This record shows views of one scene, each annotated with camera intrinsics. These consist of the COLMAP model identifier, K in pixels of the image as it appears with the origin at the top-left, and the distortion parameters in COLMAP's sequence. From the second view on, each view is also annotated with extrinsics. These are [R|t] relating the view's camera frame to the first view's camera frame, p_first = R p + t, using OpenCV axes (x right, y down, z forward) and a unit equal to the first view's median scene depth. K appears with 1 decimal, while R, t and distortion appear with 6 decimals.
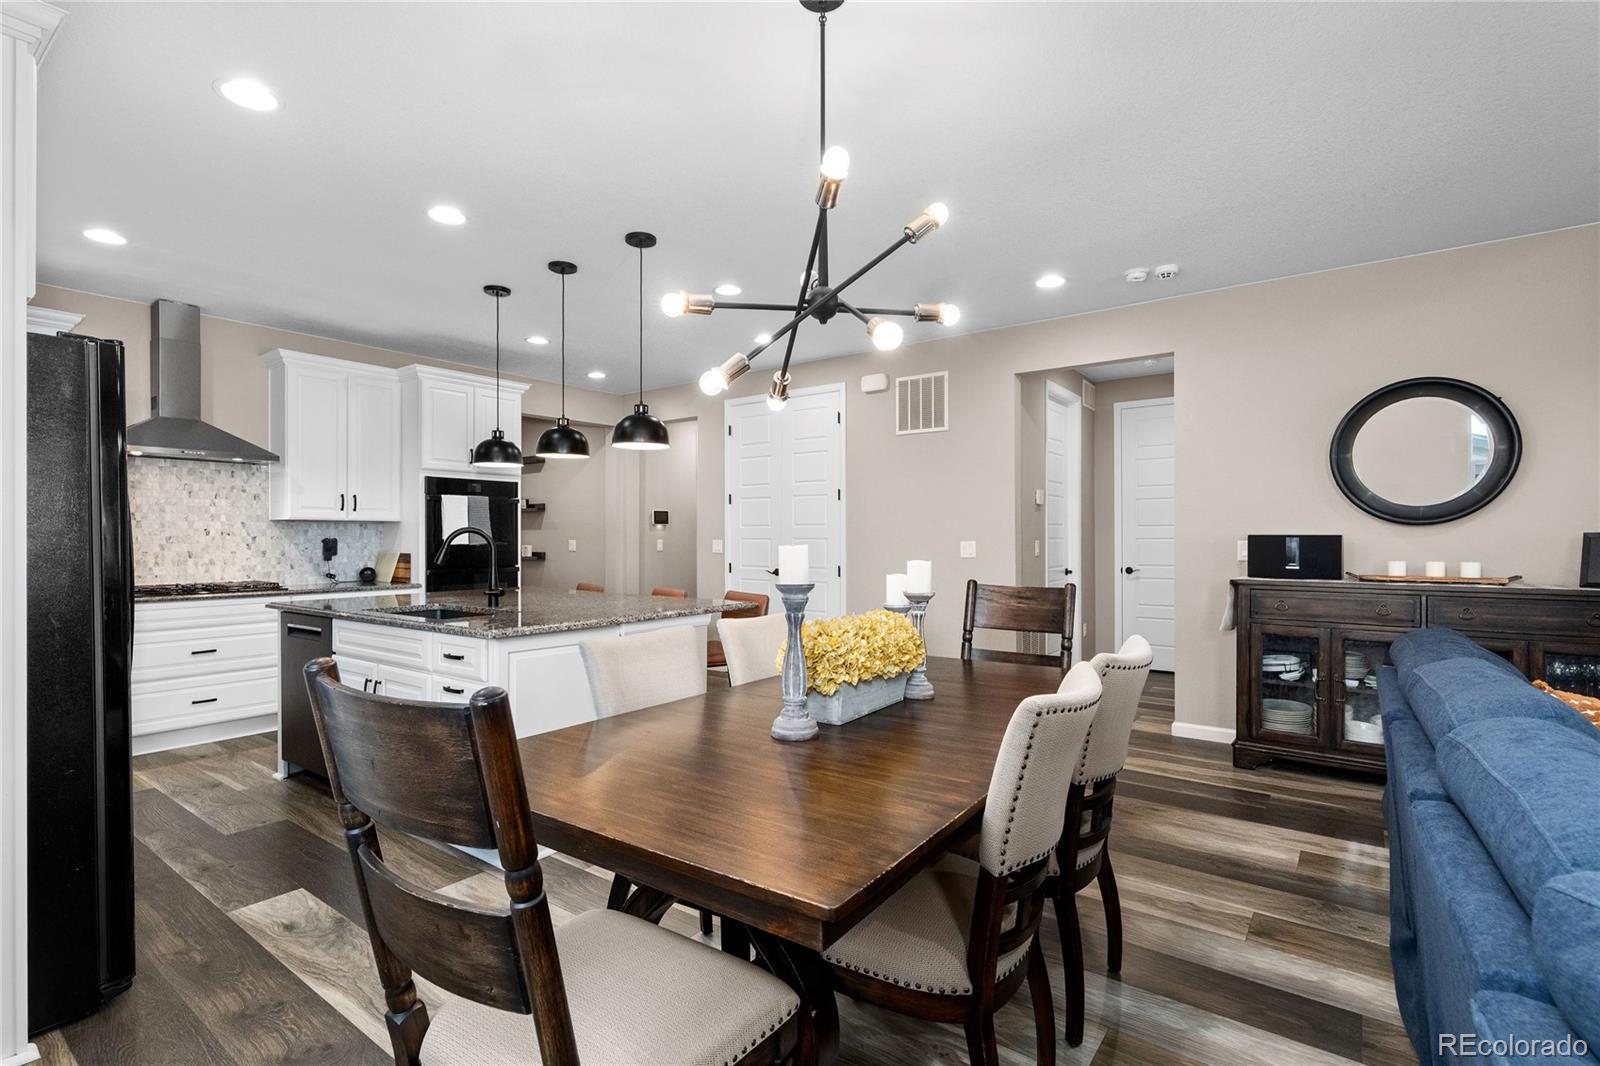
lens RADIAL K [[742.3, 0, 773.8], [0, 742.3, 546.1], [0, 0, 1]] dist [0.000403, 0.000772]
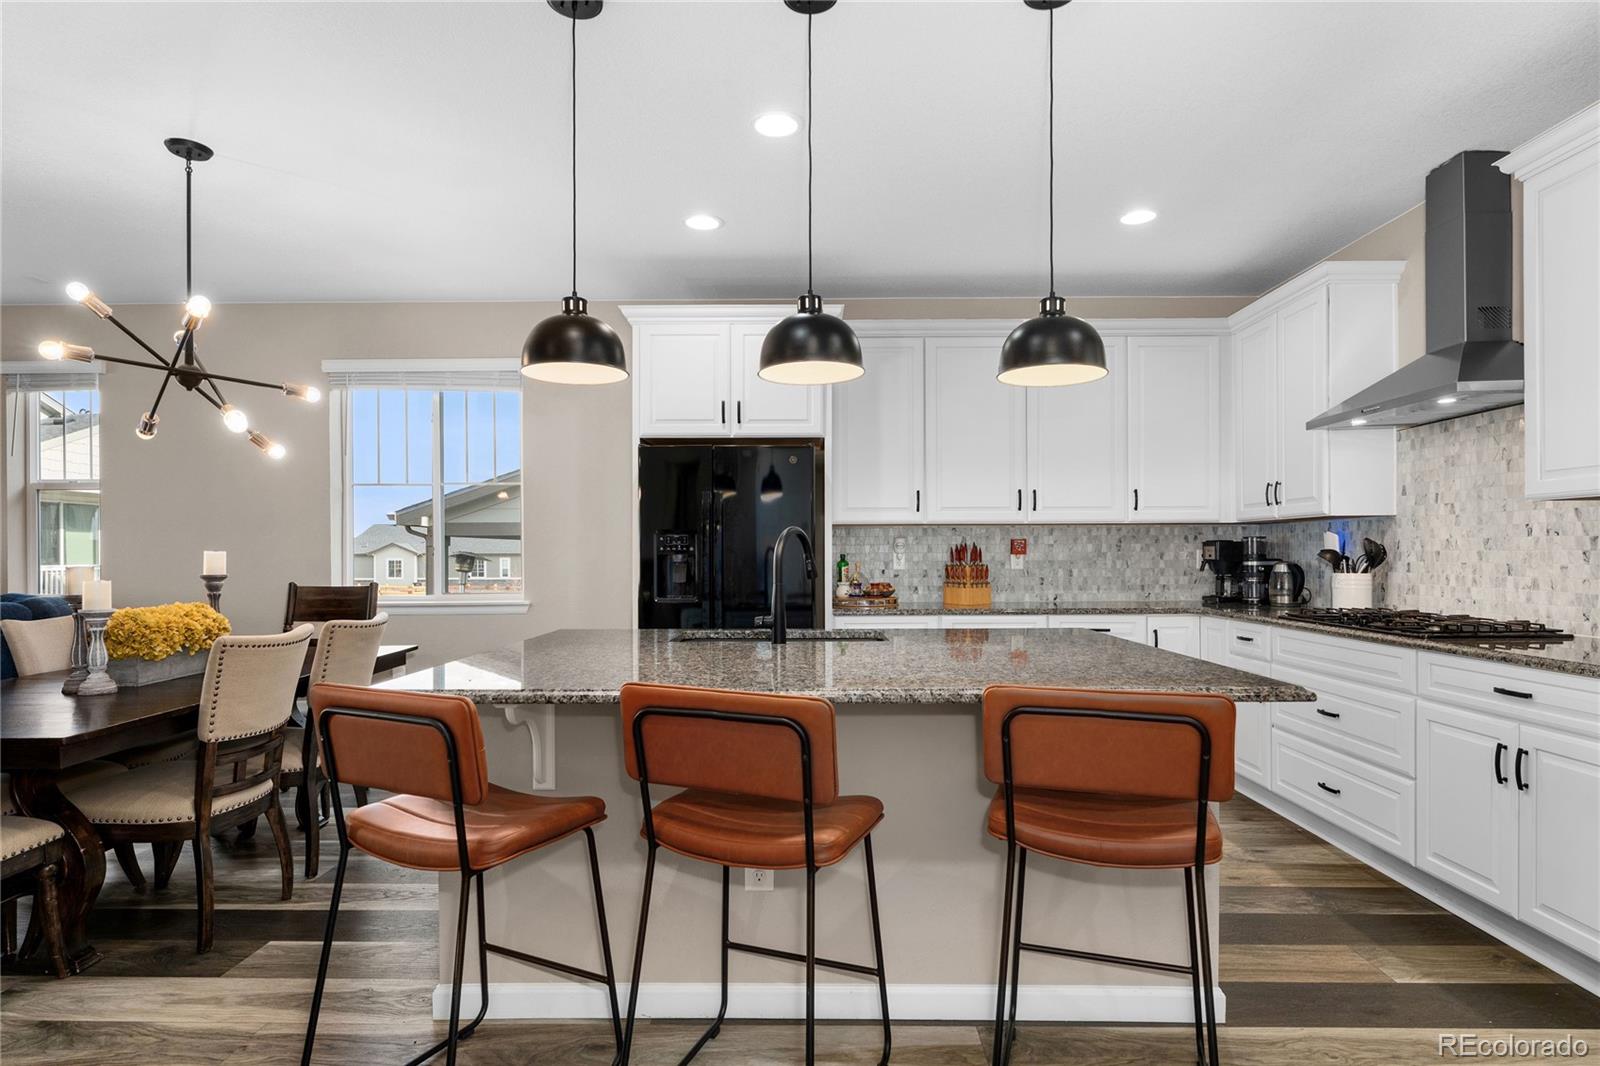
lens RADIAL K [[845.8, 0, 826.5], [0, 845.8, 552.6], [0, 0, 1]] dist [0.007518, -0.006394]
pose [[-0.804062, 0.004373, -0.594529, 0.027236], [-0.002292, 0.999943, 0.010455, -0.006389], [0.594541, 0.009769, -0.804006, 1.205682]]
